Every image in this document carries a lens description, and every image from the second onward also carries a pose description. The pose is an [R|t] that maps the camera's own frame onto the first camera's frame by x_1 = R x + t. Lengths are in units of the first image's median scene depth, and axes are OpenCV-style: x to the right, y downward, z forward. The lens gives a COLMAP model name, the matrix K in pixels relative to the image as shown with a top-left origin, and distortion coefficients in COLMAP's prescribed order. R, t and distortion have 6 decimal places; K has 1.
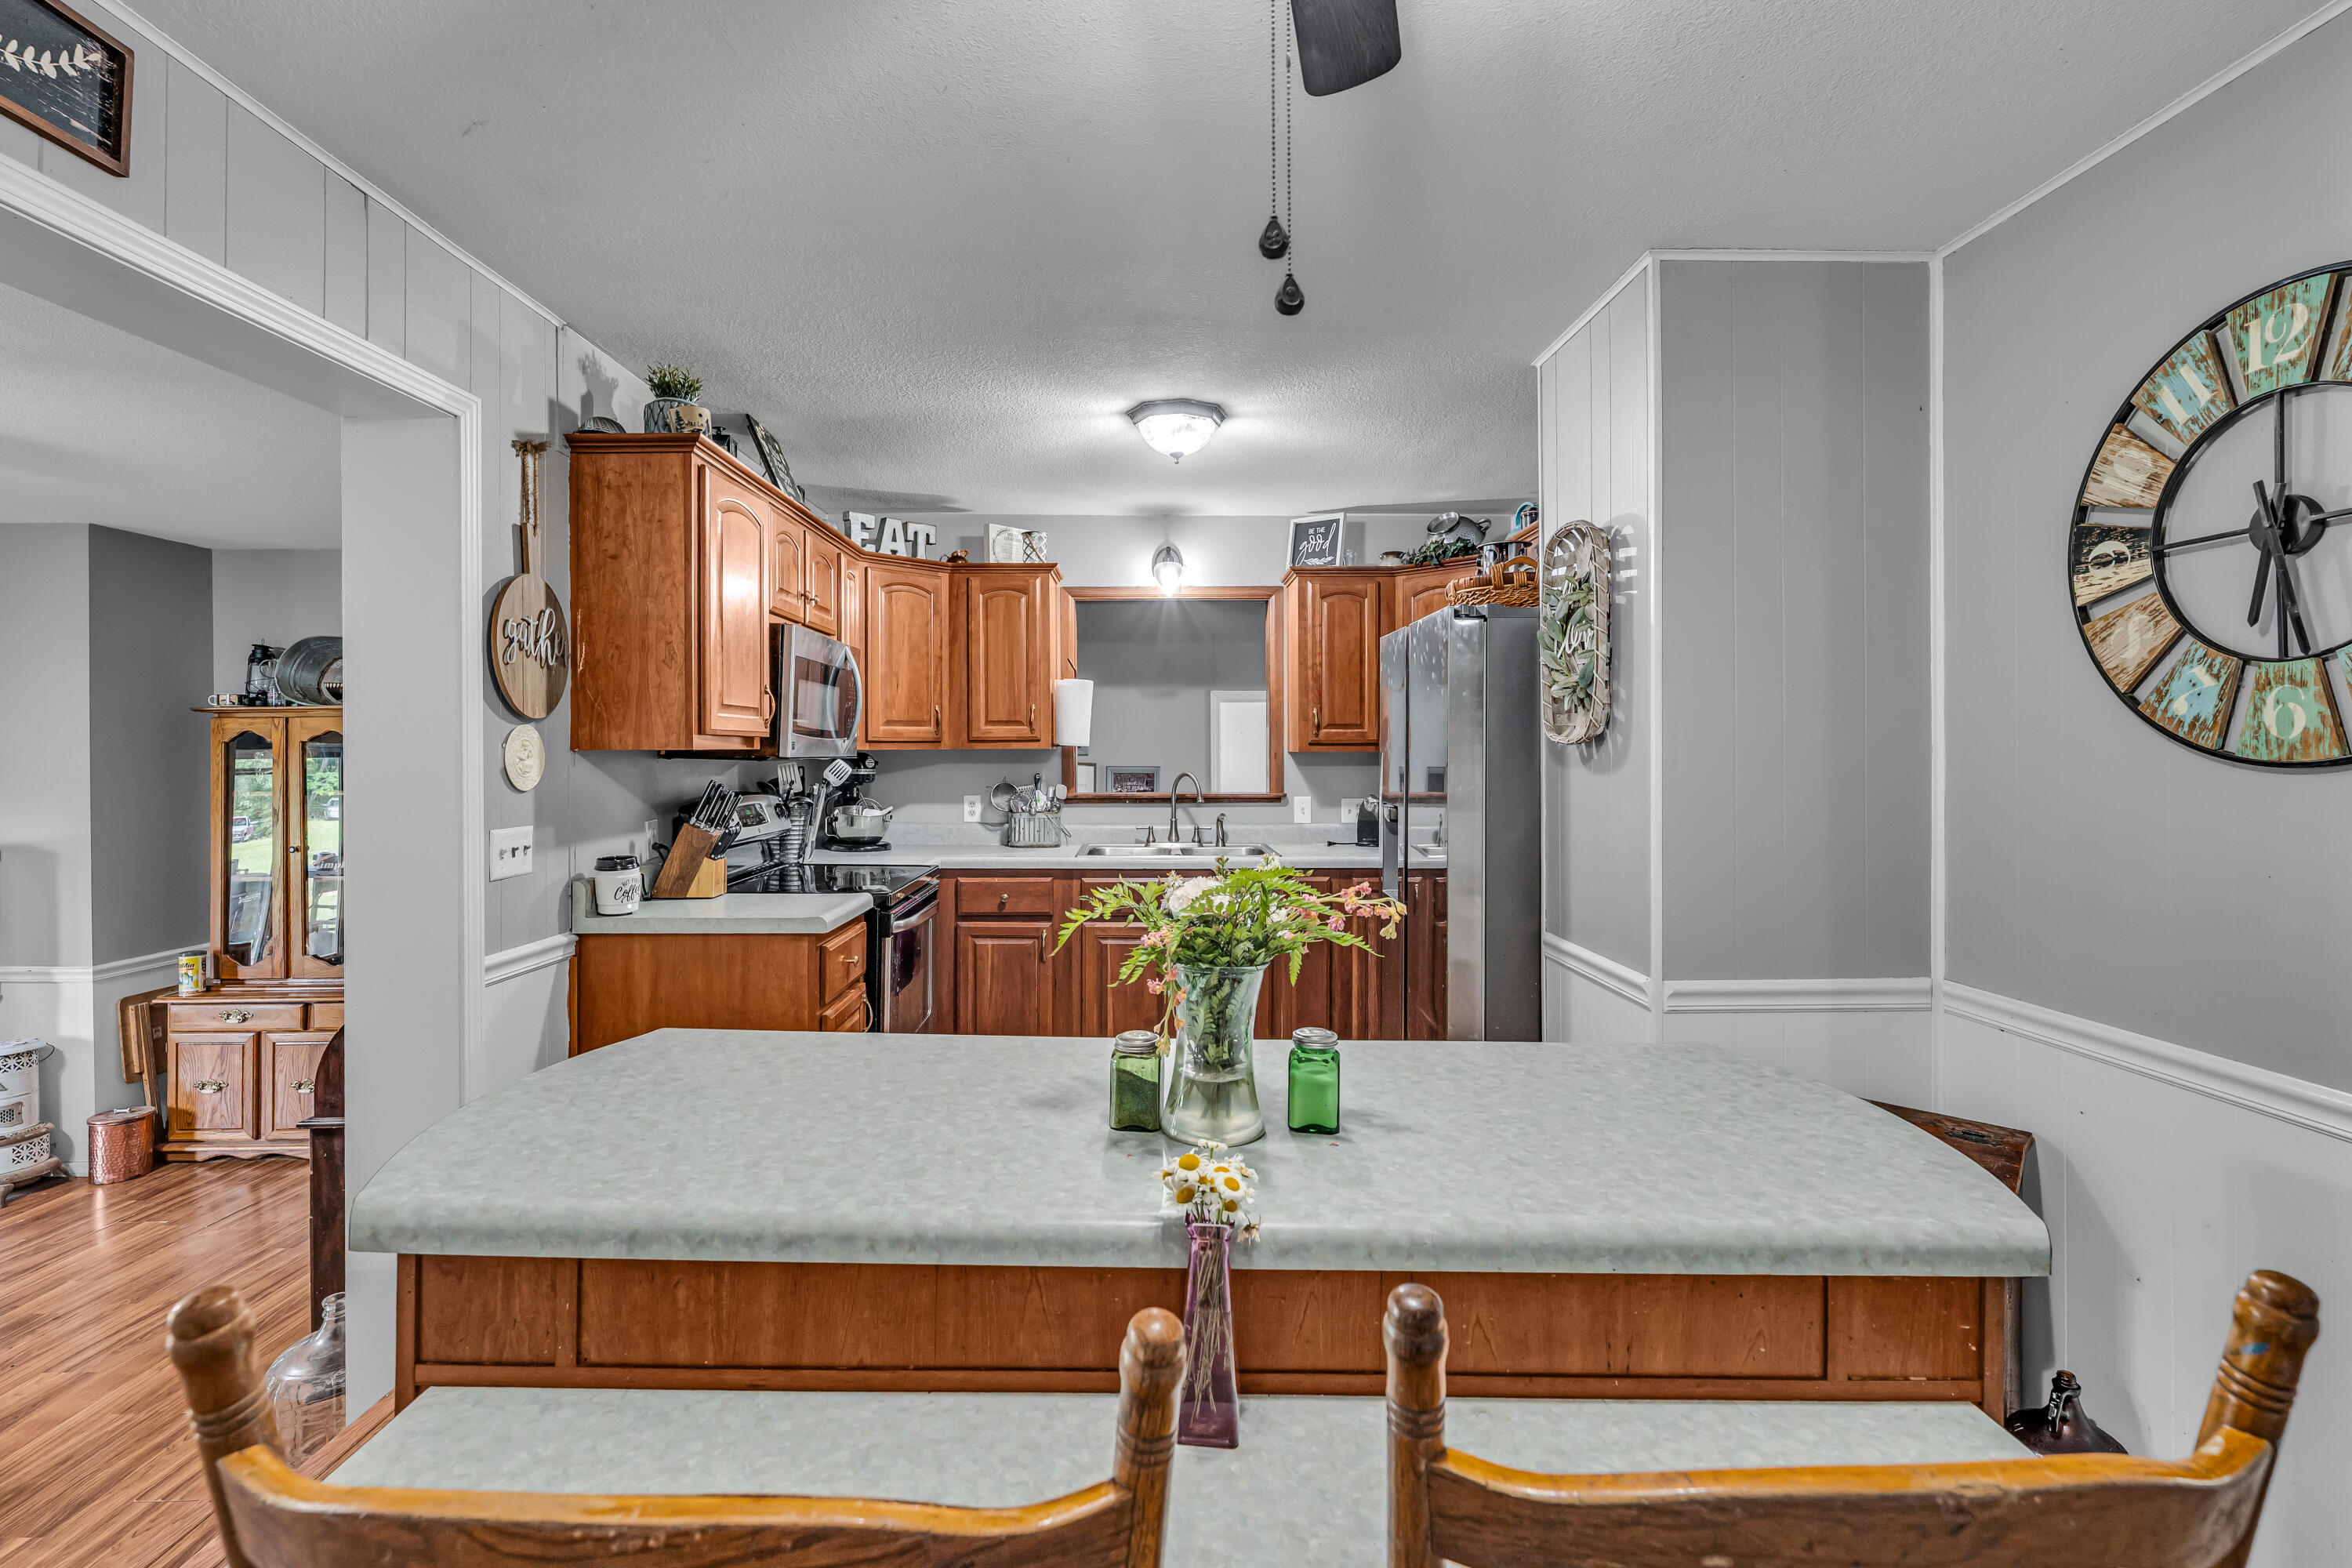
lens RADIAL K [[1062.0, 0, 1158.6], [0, 1062.0, 753.4], [0, 0, 1]] dist [0.010904, -0.000318]
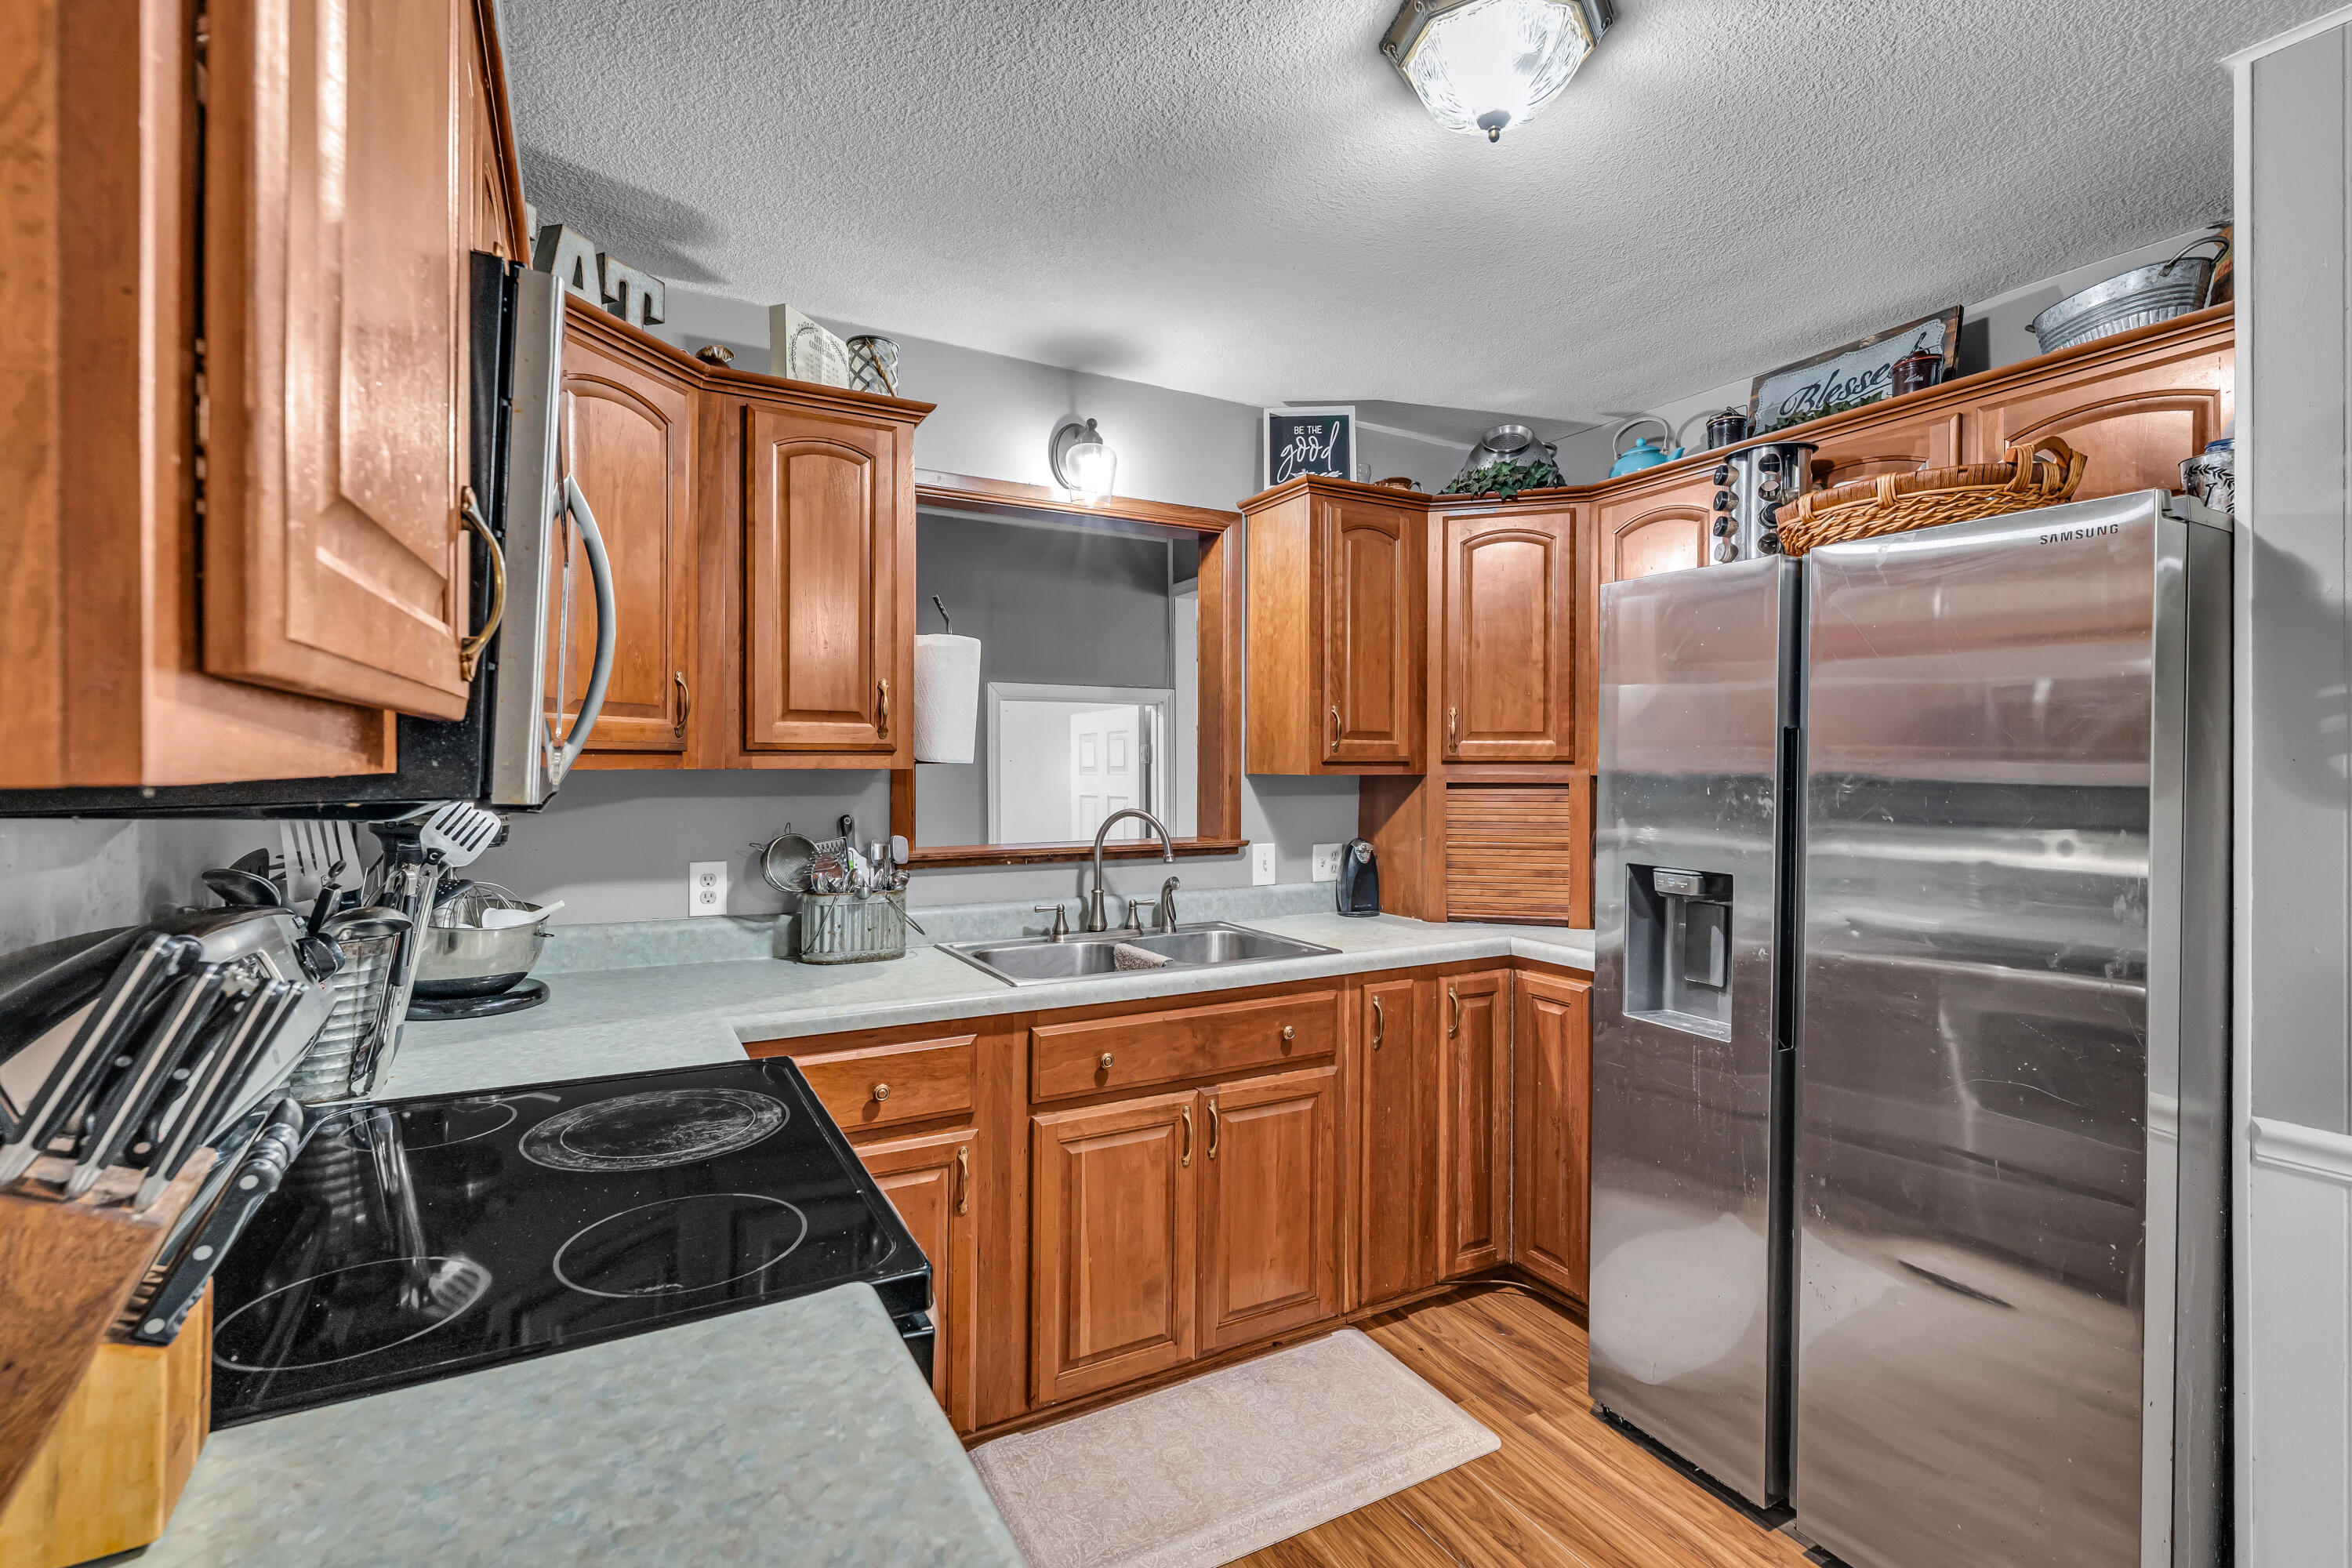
lens RADIAL K [[1062.0, 0, 1179.2], [0, 1062.0, 764.0], [0, 0, 1]] dist [0.010904, -0.000318]
pose [[0.880781, 0.004826, 0.473499, -0.235305], [-0.002736, 0.999983, -0.005103, -0.004479], [-0.473516, 0.003199, 0.880779, 0.497351]]
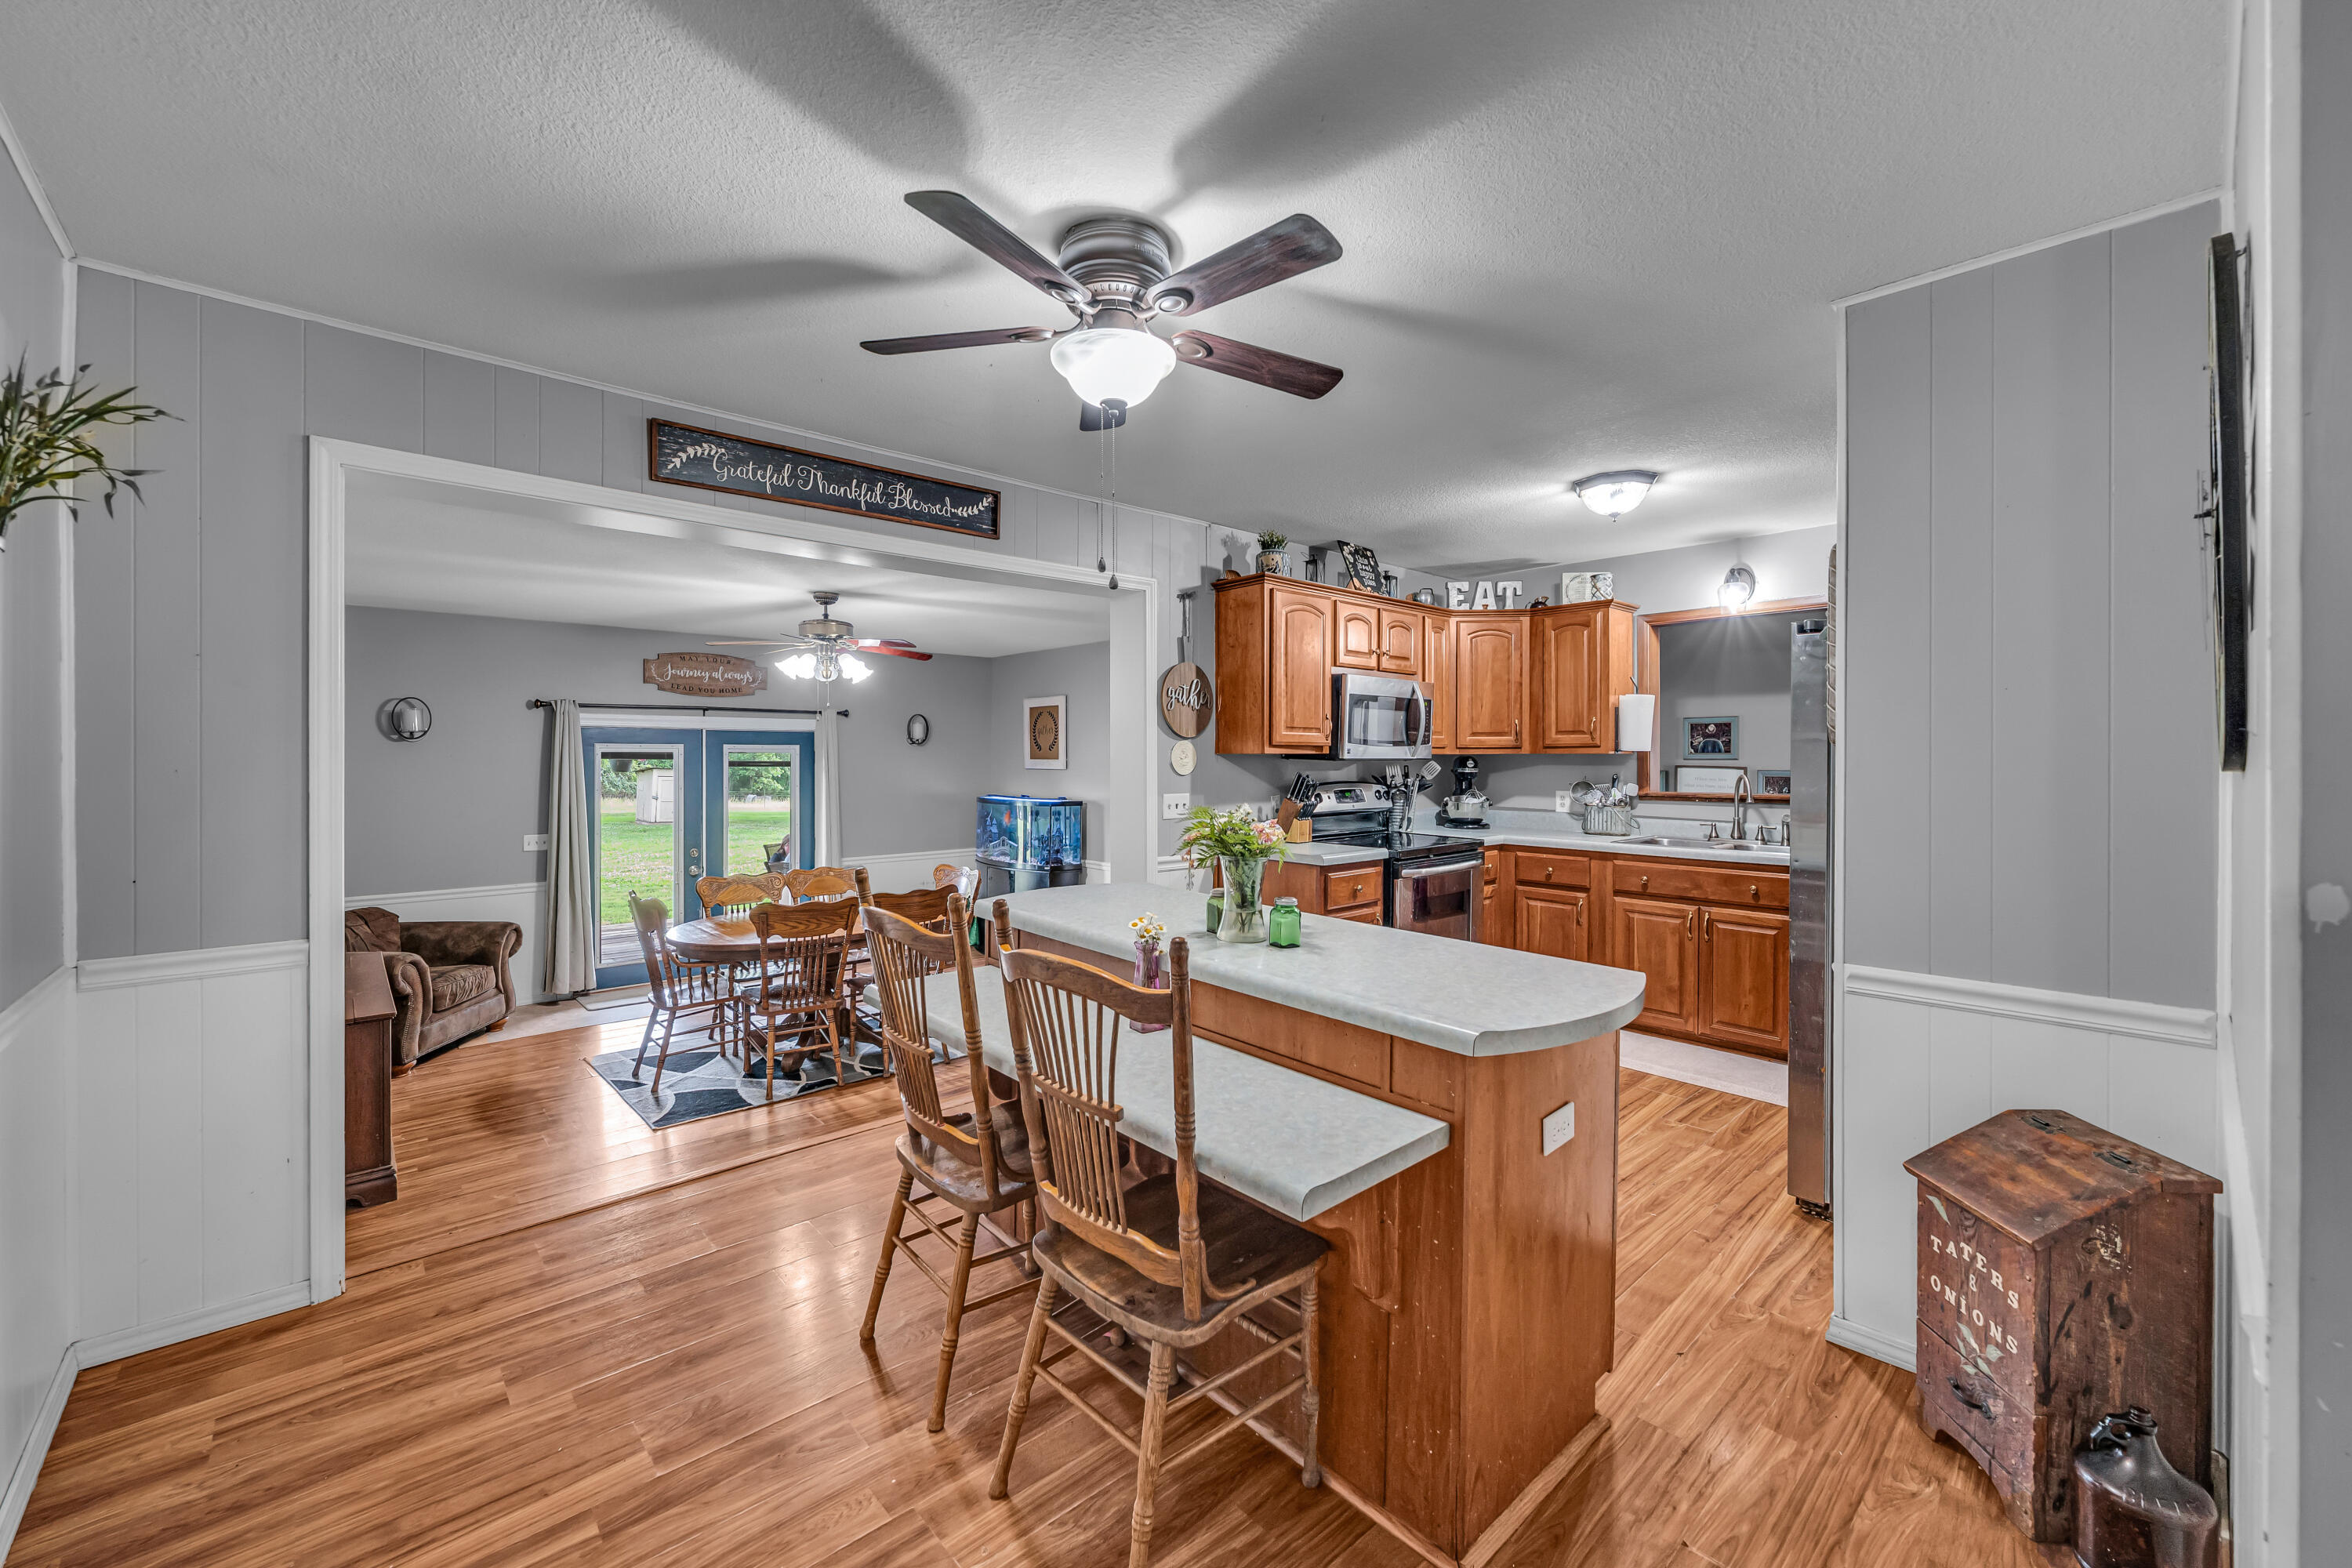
lens RADIAL K [[934.0, 0, 1173.1], [0, 934.0, 766.6], [0, 0, 1]] dist [0.001313, 0.000015]
pose [[0.666249, 0.009675, -0.745667, 0.364970], [-0.003392, 0.999945, 0.009943, 0.001654], [0.745722, -0.004095, 0.666245, -0.077678]]
